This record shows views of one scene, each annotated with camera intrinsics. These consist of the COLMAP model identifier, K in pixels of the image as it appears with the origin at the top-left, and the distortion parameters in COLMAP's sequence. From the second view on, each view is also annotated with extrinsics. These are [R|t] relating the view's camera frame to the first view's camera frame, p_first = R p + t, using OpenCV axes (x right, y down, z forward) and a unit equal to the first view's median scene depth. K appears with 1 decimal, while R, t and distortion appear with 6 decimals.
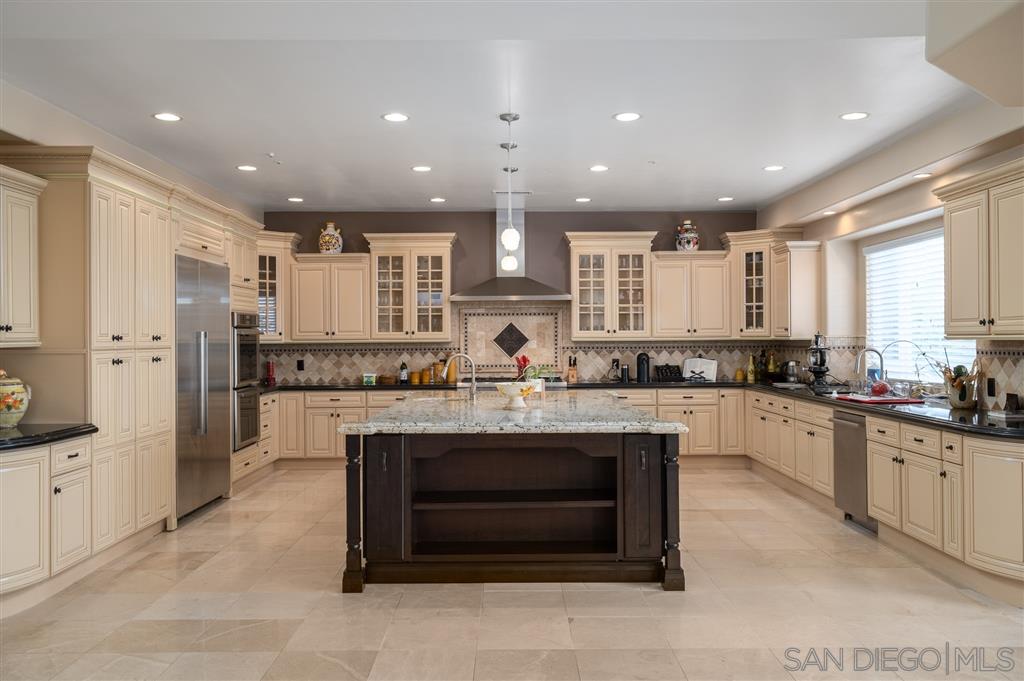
lens RADIAL K [[844.5, 0, 512.8], [0, 844.5, 334.0], [0, 0, 1]] dist [0.053160, -0.001285]
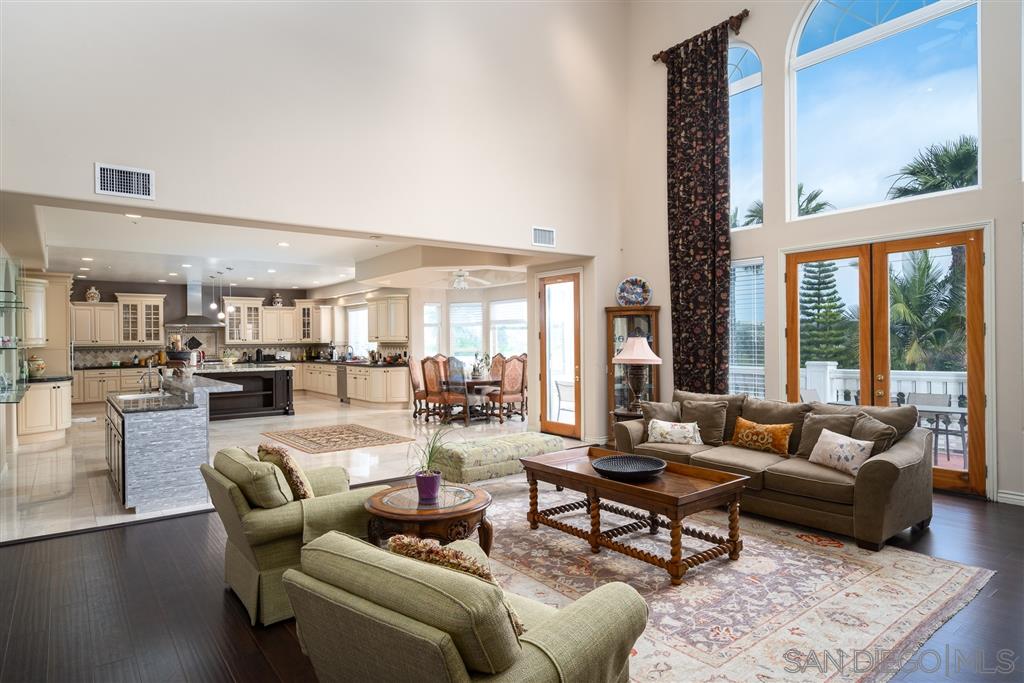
lens RADIAL K [[583.6, 0, 514.7], [0, 583.6, 338.3], [0, 0, 1]] dist [0.008511, 0.001712]
pose [[0.793804, -0.001094, 0.608173, -0.271250], [0.004013, 0.999986, -0.003440, 0.000681], [-0.608160, 0.005171, 0.793797, -0.729275]]
